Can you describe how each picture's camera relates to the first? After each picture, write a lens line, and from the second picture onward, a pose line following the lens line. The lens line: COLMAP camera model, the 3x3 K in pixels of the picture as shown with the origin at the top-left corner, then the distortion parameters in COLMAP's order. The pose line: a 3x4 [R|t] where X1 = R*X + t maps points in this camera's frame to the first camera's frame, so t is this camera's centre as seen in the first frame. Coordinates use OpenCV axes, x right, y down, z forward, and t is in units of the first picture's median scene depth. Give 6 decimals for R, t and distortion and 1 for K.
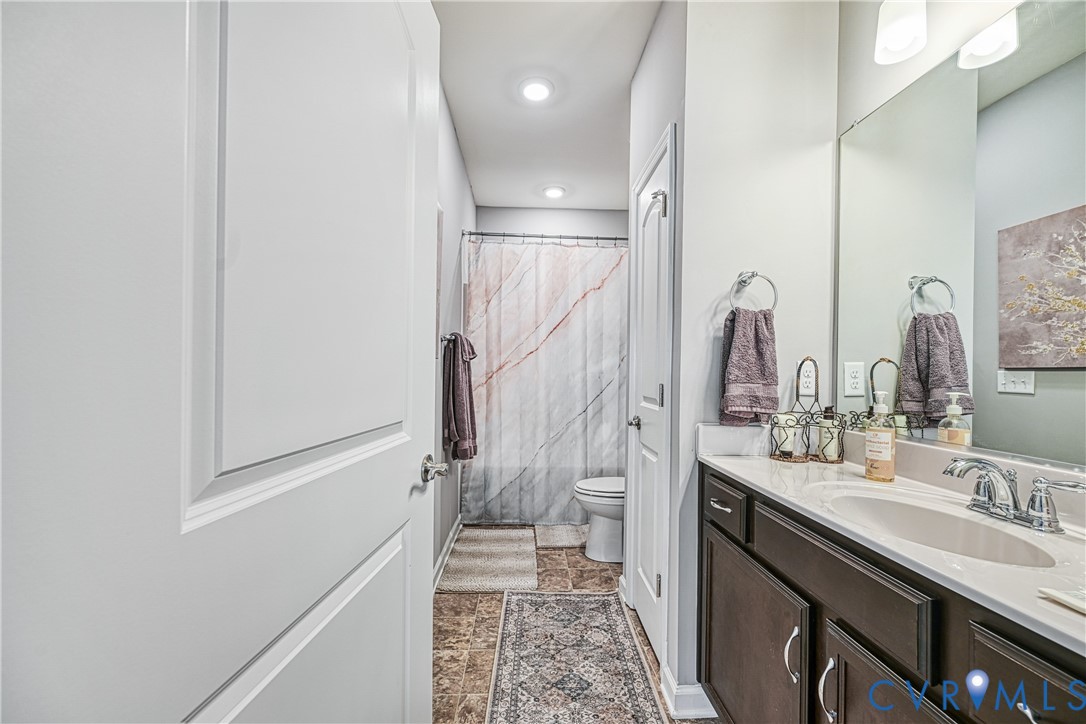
lens RADIAL K [[445.4, 0, 527.5], [0, 445.4, 370.6], [0, 0, 1]] dist [-0.002499, -0.000219]
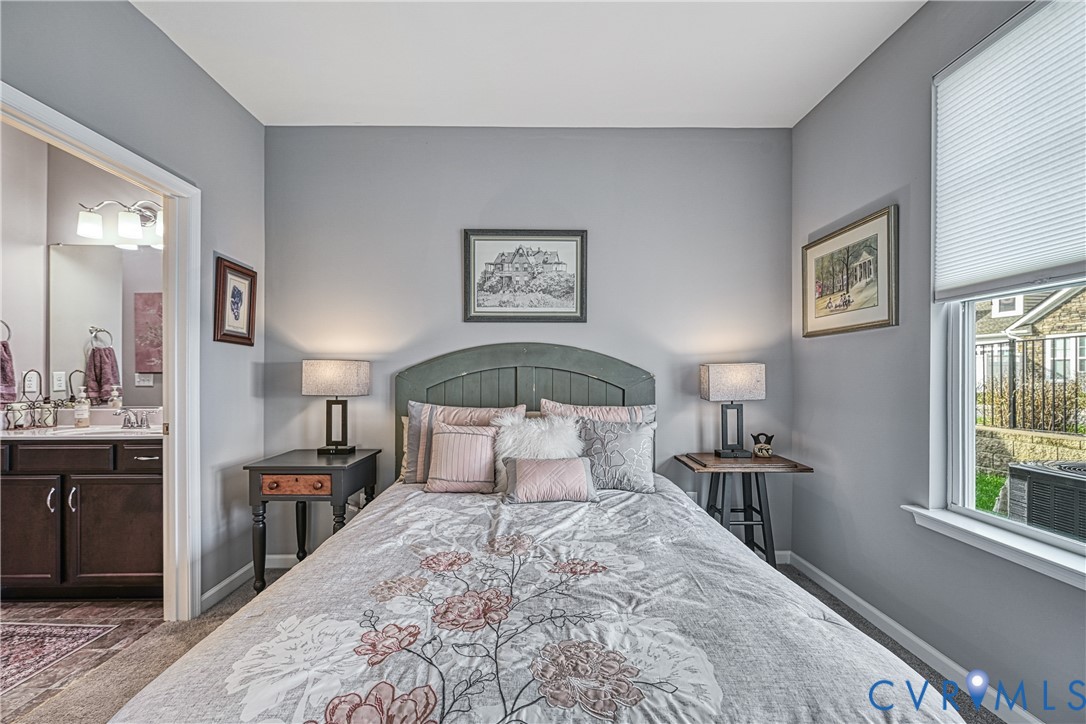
lens RADIAL K [[445.4, 0, 537.2], [0, 445.4, 371.8], [0, 0, 1]] dist [-0.002499, -0.000219]
pose [[0.026492, -0.008443, 0.999613, -0.661166], [0.001695, 0.999963, 0.008401, -0.020554], [-0.999648, 0.001472, 0.026505, -0.643237]]
